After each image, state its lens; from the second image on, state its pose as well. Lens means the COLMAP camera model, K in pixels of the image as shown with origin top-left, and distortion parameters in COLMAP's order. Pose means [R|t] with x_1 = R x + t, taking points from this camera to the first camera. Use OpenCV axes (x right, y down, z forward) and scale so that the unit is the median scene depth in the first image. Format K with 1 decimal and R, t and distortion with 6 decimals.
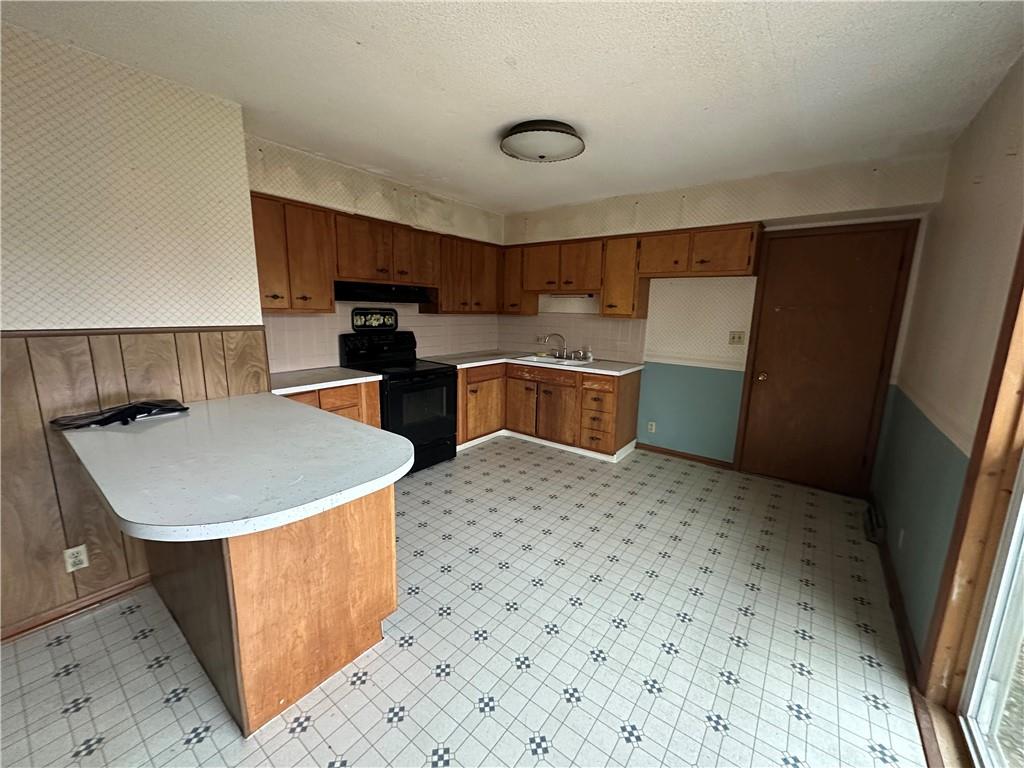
lens RADIAL K [[411.8, 0, 505.8], [0, 411.8, 383.2], [0, 0, 1]] dist [-0.002036, 0.000187]
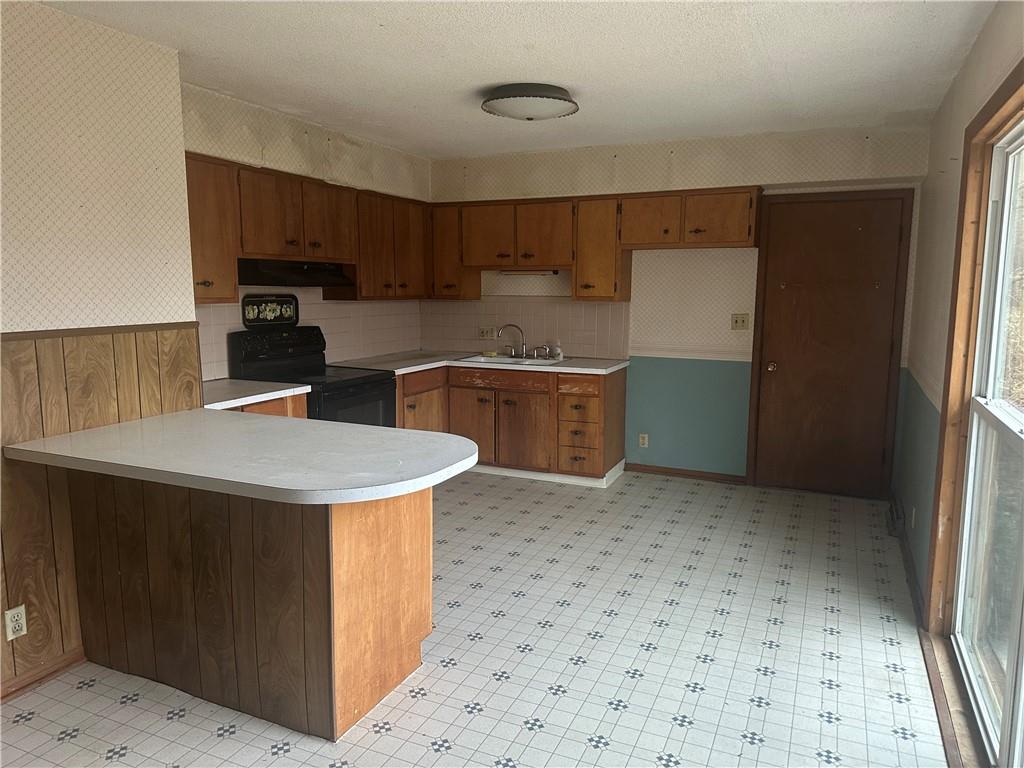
lens RADIAL K [[725.6, 0, 512.0], [0, 725.6, 384.0], [0, 0, 1]] dist [0.140857, -0.220860]
pose [[0.972383, -0.047708, 0.228464, -0.272381], [0.056984, 0.997790, -0.034174, 0.047116], [-0.226329, 0.046249, 0.972952, -0.391724]]
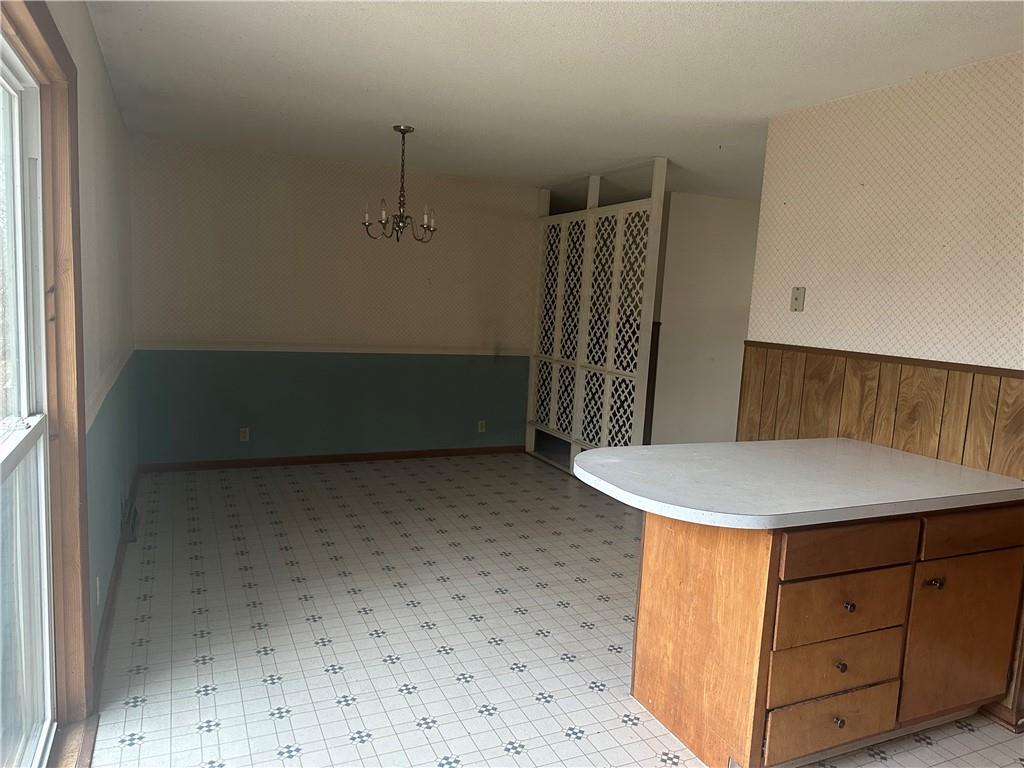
lens RADIAL K [[709.1, 0, 512.8], [0, 709.1, 394.3], [0, 0, 1]] dist [0.109933, -0.168827]
pose [[-0.460843, 0.077267, -0.884112, 0.565122], [-0.222590, 0.954297, 0.199425, -0.117225], [0.859115, 0.288698, -0.422582, 0.617134]]
